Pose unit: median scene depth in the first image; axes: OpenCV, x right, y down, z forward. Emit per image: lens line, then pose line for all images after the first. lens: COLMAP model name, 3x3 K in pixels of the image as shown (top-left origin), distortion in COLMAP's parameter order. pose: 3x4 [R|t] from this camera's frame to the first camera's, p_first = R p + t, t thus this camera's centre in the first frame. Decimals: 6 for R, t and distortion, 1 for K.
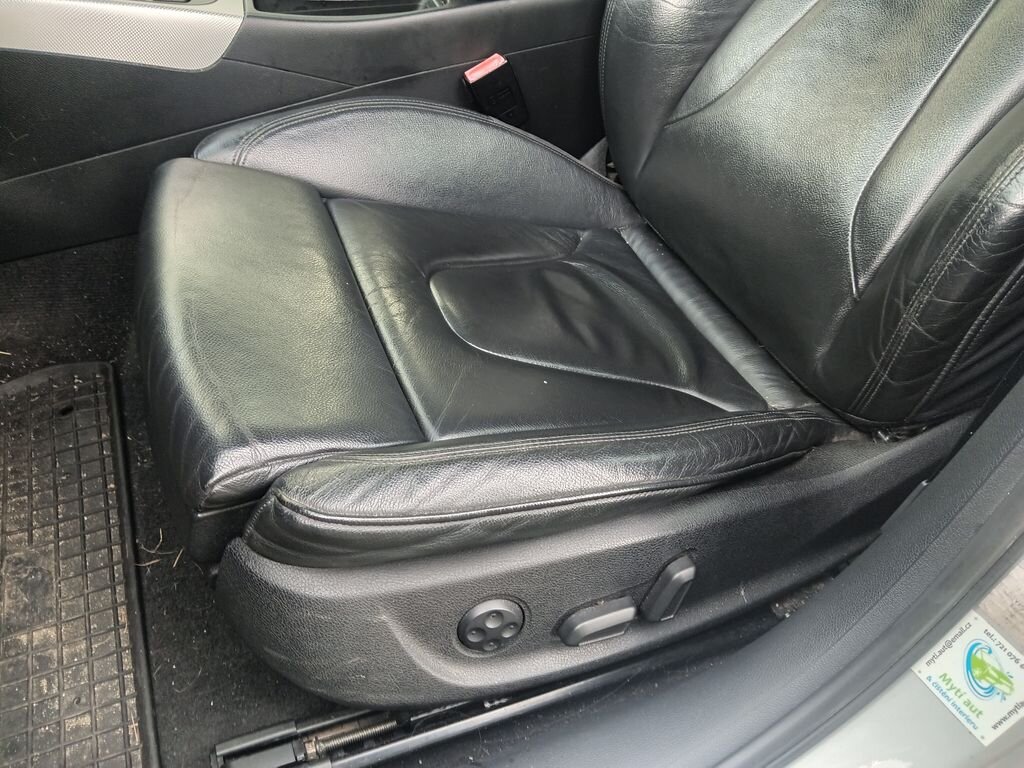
lens RADIAL K [[772.8, 0, 506.4], [0, 772.8, 376.6], [0, 0, 1]] dist [-0.010186, -0.002496]
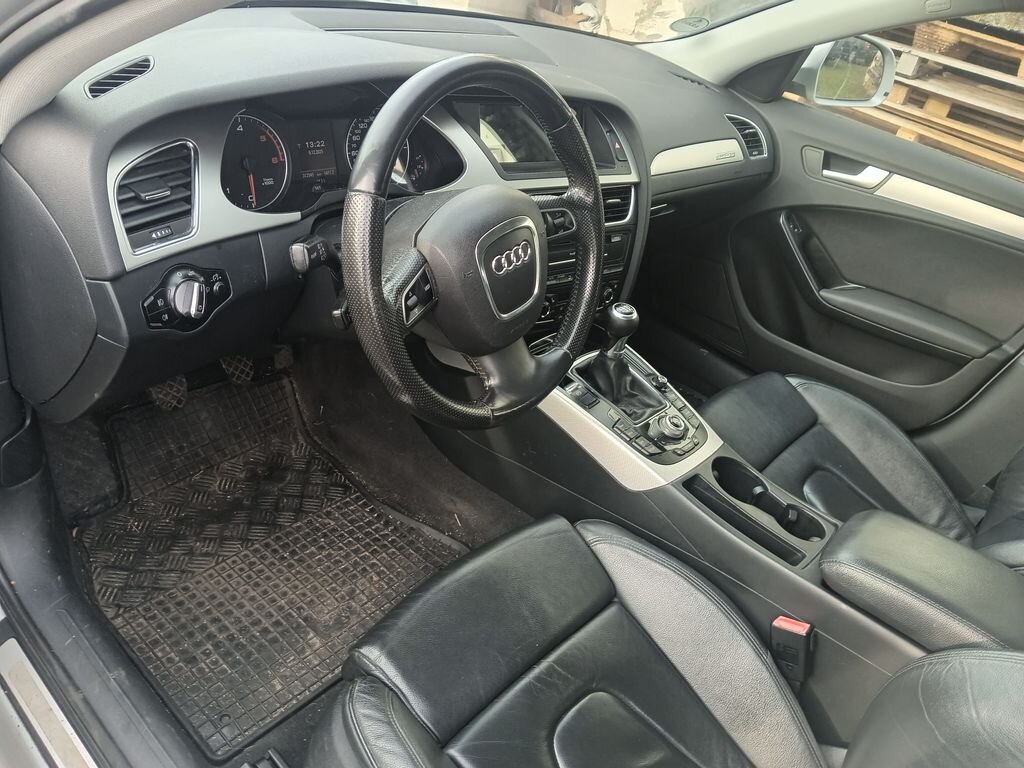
lens RADIAL K [[772.8, 0, 513.0], [0, 772.8, 387.7], [0, 0, 1]] dist [-0.010186, -0.002496]
pose [[0.439900, 0.527876, -0.726523, 0.641243], [-0.743742, 0.667564, 0.034712, -0.497080], [0.503324, 0.525076, 0.686265, -0.365218]]
